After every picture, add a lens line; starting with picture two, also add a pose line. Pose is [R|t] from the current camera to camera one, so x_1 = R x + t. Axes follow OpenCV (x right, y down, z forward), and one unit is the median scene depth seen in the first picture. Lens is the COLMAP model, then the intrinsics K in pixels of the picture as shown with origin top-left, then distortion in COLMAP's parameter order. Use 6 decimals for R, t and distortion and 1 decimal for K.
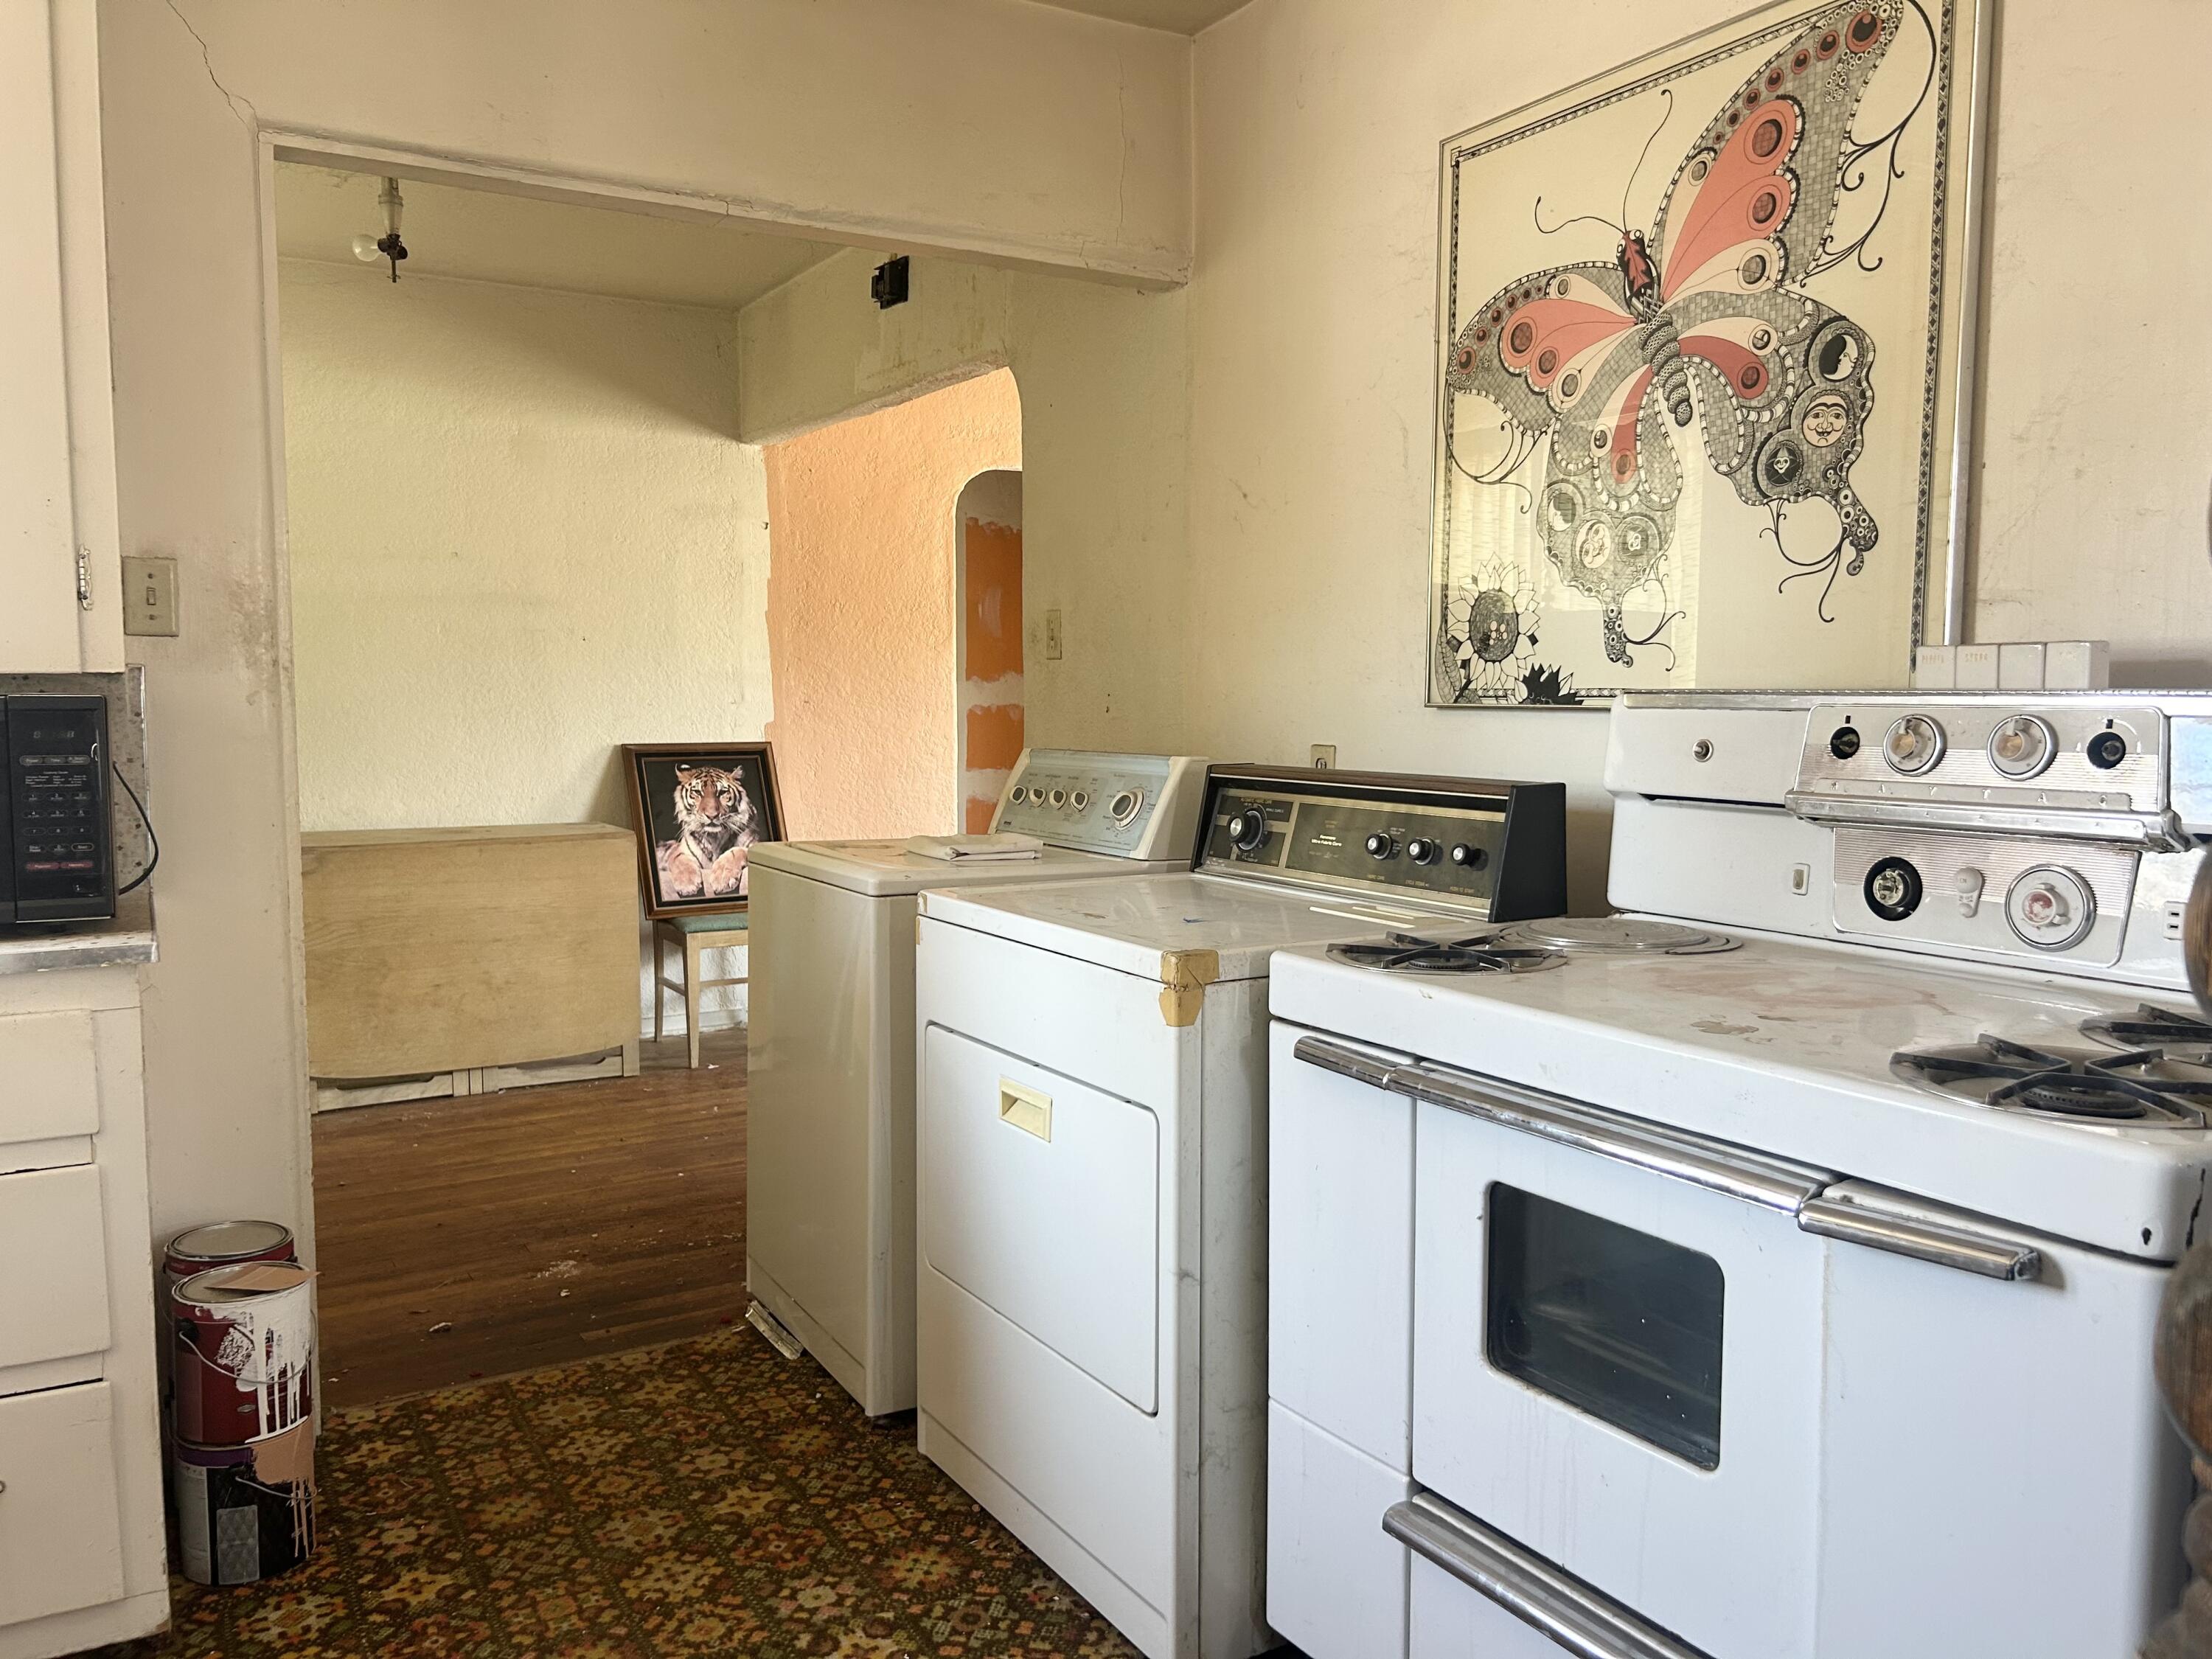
lens RADIAL K [[1657.5, 0, 1111.7], [0, 1657.5, 829.0], [0, 0, 1]] dist [0.031641, -0.051832]
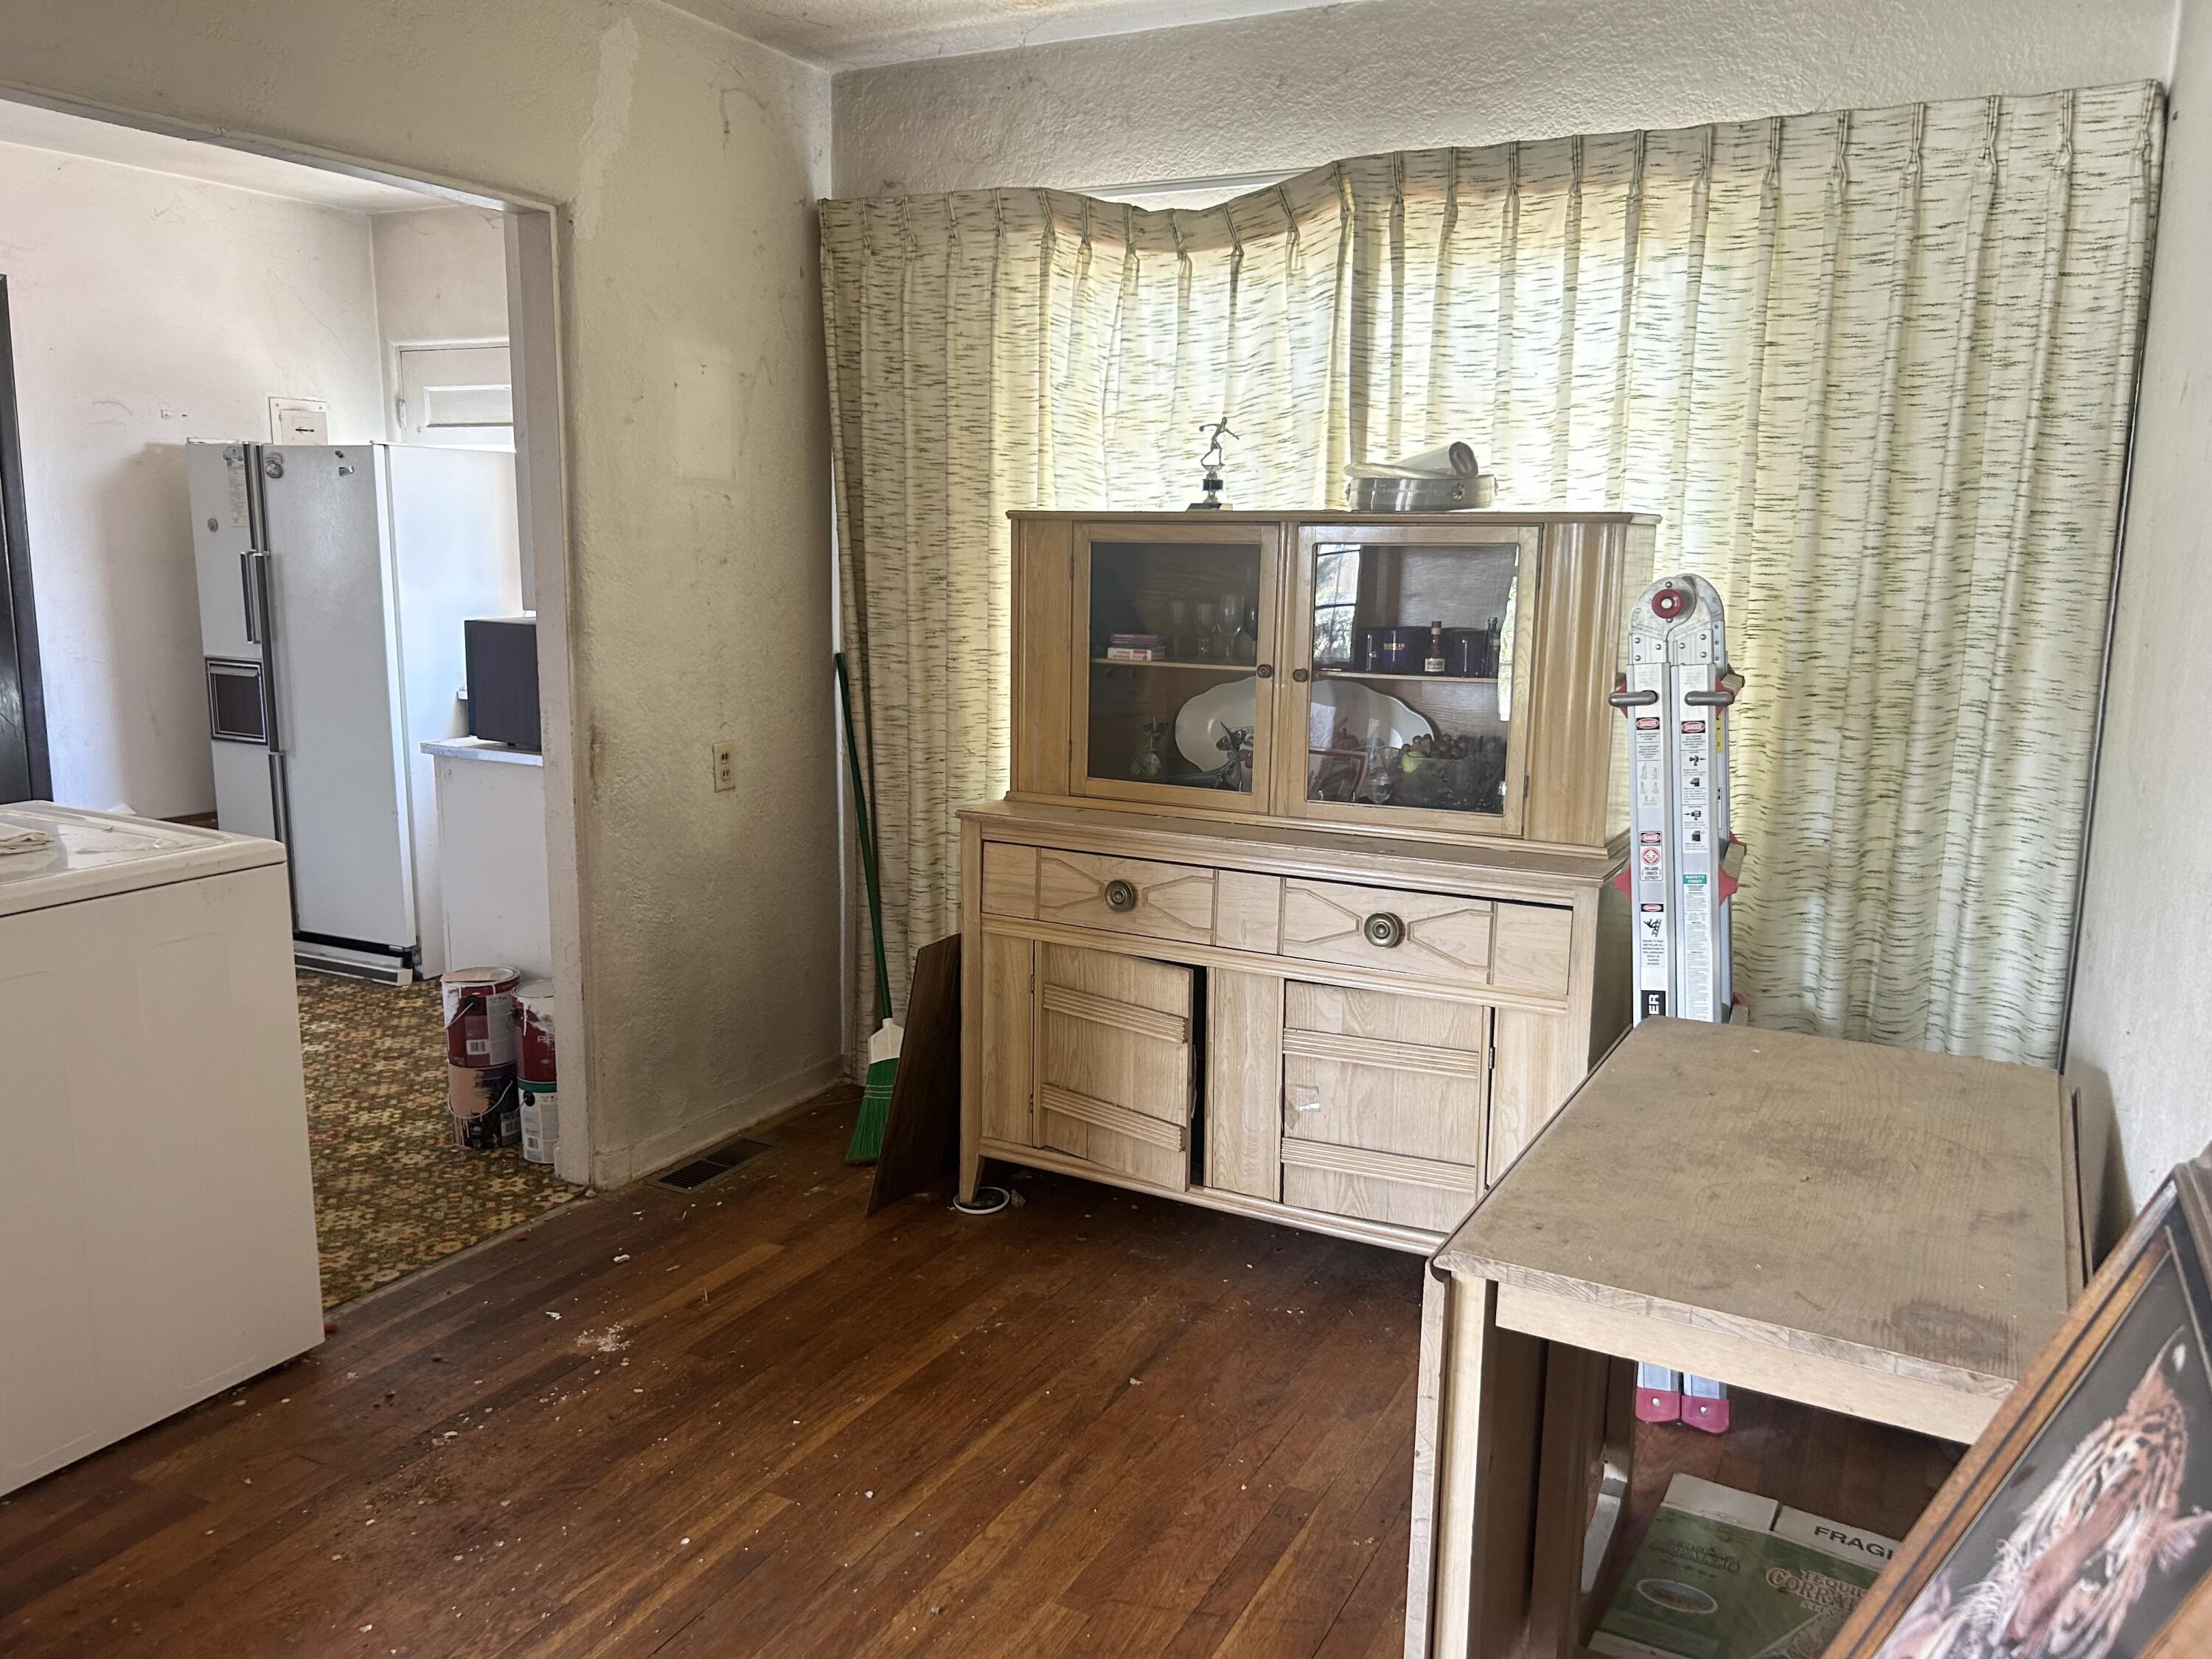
lens RADIAL K [[1657.5, 0, 1109.6], [0, 1657.5, 832.5], [0, 0, 1]] dist [0.031641, -0.051832]
pose [[-0.846371, 0.080667, -0.526449, -0.150787], [-0.057202, 0.968977, 0.240439, -0.269839], [0.529513, 0.233614, -0.815500, 2.255276]]
